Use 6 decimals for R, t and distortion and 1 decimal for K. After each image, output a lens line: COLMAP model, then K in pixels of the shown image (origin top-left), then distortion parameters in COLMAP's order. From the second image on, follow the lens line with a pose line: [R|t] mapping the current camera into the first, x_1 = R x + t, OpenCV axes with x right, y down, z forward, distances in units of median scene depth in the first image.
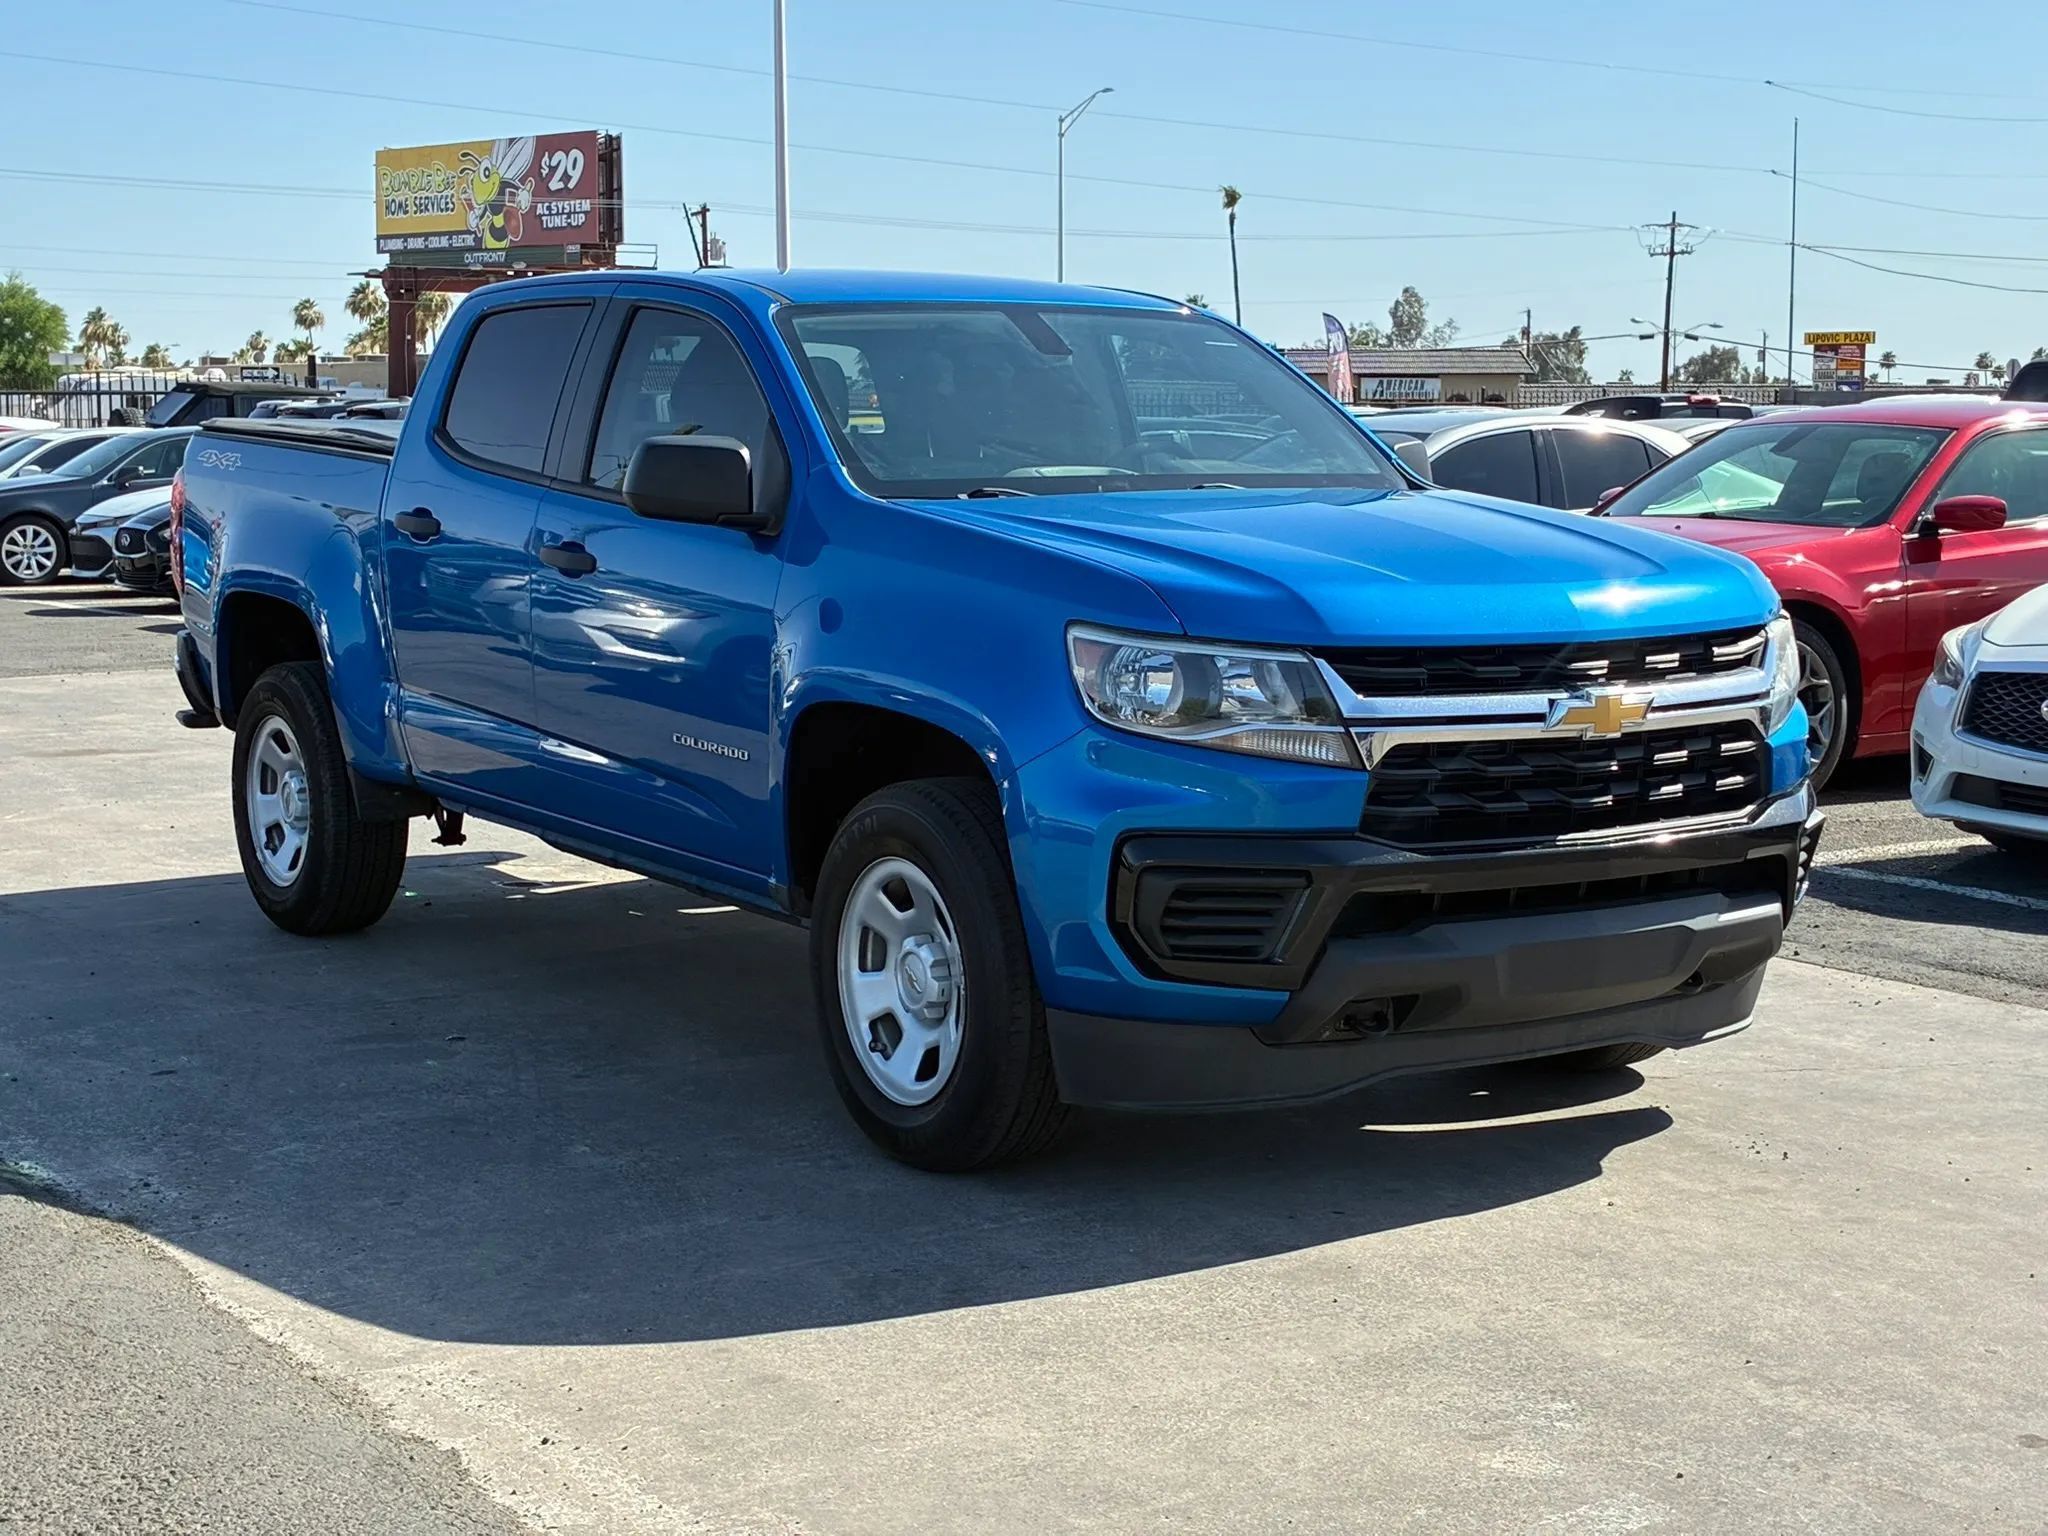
lens RADIAL K [[3069.4, 0, 1024.0], [0, 3069.4, 768.0], [0, 0, 1]] dist [0.231263, -1.089527]
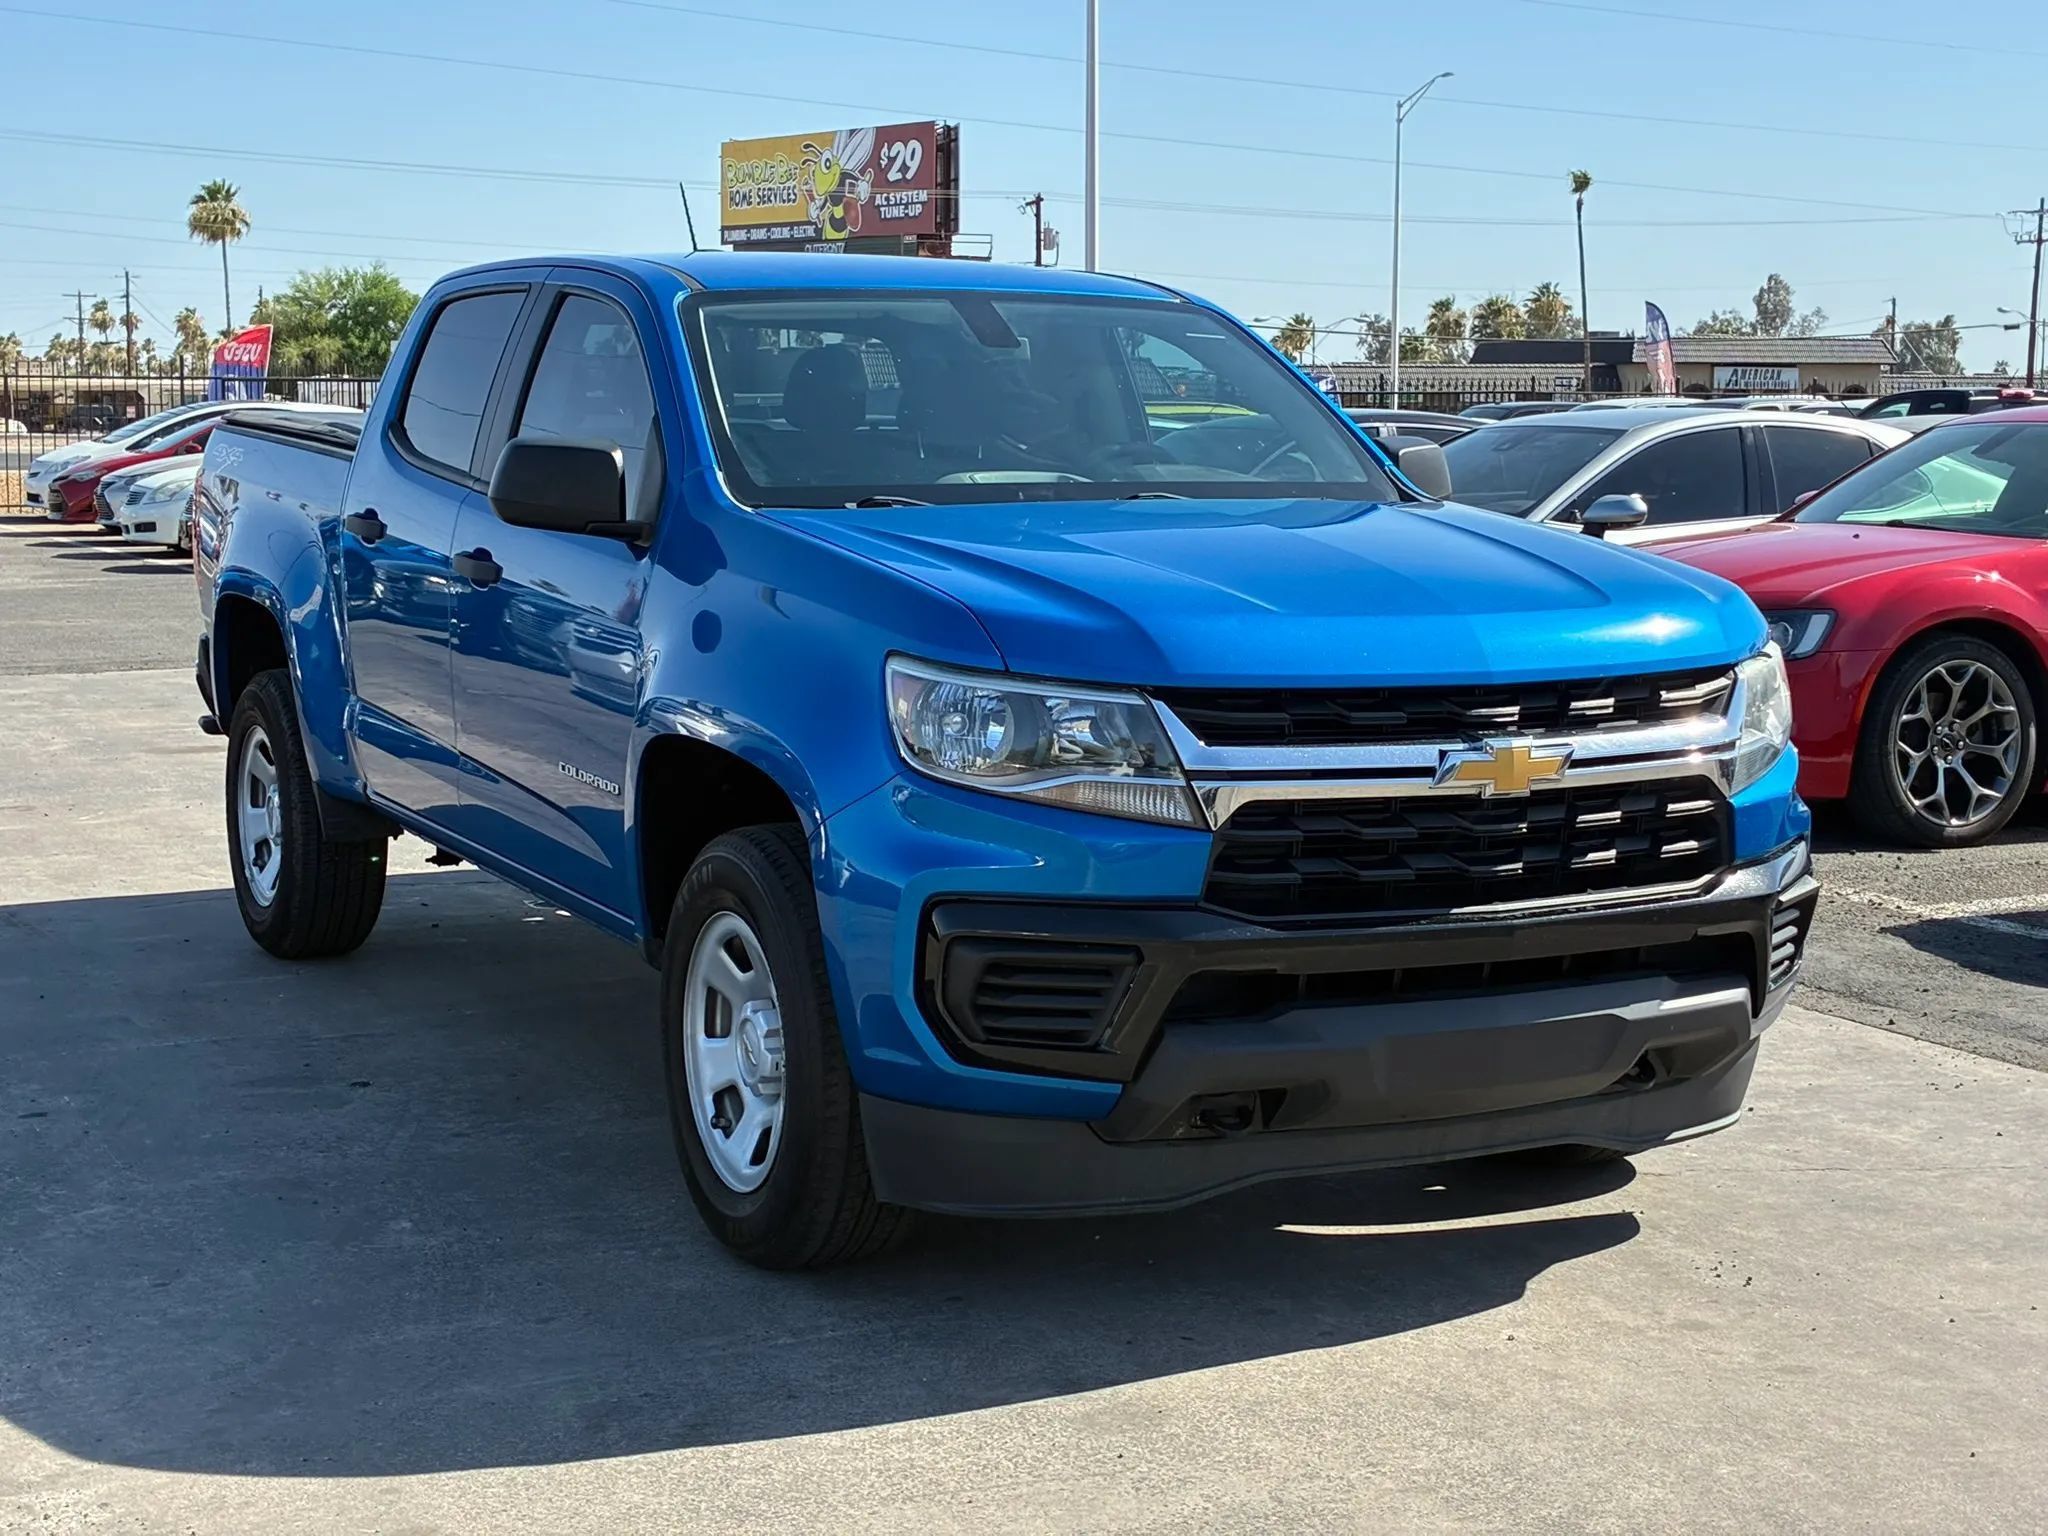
lens RADIAL K [[3069.4, 0, 1024.0], [0, 3069.4, 768.0], [0, 0, 1]] dist [0.231263, -1.089527]
pose [[0.993760, 0.017967, -0.110081, 0.138425], [-0.017586, 0.999836, 0.004428, -0.017871], [0.110143, -0.002464, 0.993913, 0.122500]]
